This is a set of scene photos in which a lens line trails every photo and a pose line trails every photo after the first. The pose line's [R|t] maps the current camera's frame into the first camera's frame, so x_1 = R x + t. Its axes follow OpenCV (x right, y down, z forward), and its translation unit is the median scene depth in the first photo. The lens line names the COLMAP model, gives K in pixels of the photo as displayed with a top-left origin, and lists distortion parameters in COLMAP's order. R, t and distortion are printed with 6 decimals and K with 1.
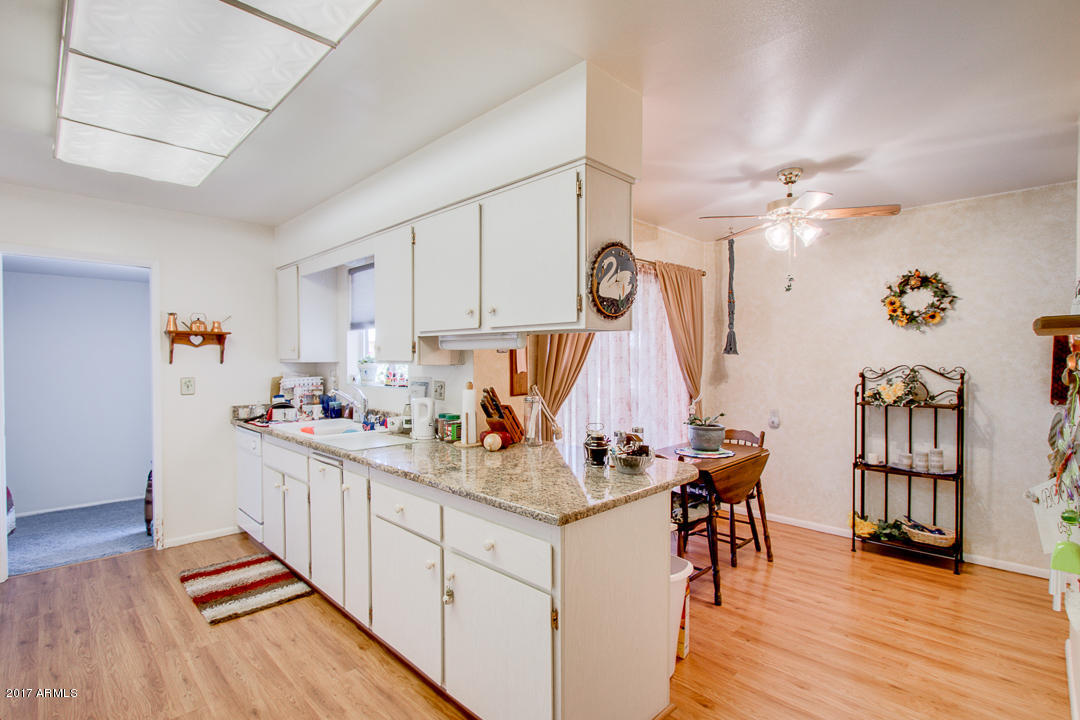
lens RADIAL K [[512.9, 0, 536.2], [0, 512.9, 366.2], [0, 0, 1]] dist [-0.001028, -0.001209]
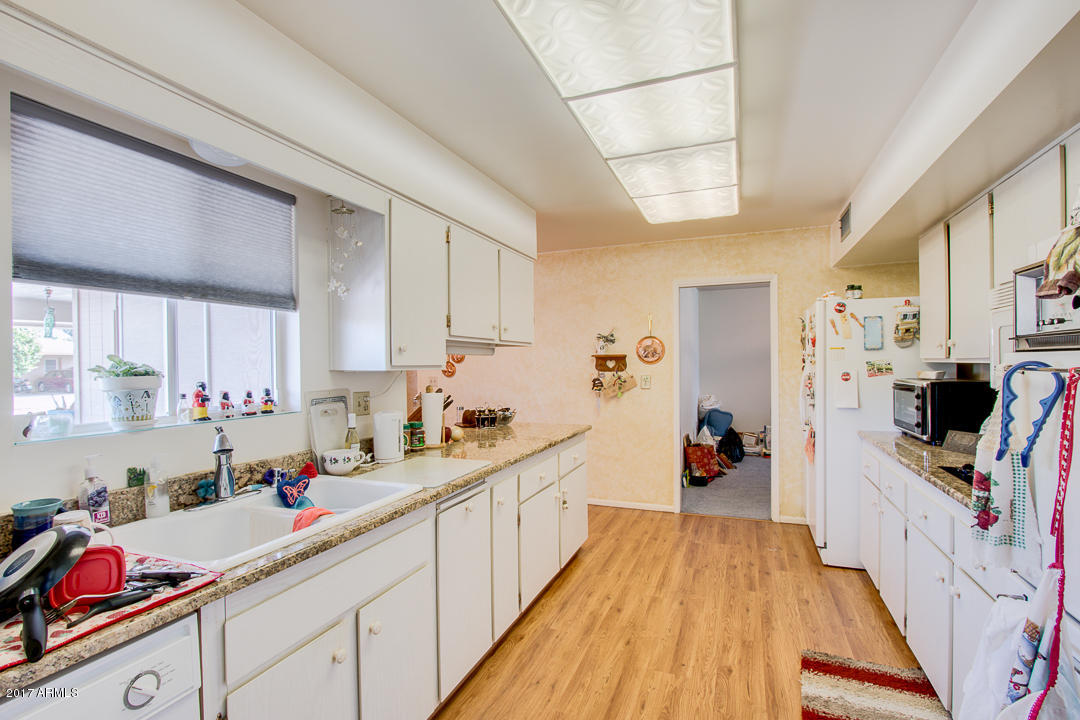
lens RADIAL K [[512.9, 0, 536.2], [0, 512.9, 366.2], [0, 0, 1]] dist [-0.001028, -0.001209]
pose [[-0.397913, 0.002524, 0.917420, -1.401836], [0.026461, 0.999612, 0.008727, -0.014615], [-0.917041, 0.027749, -0.397825, 1.465988]]
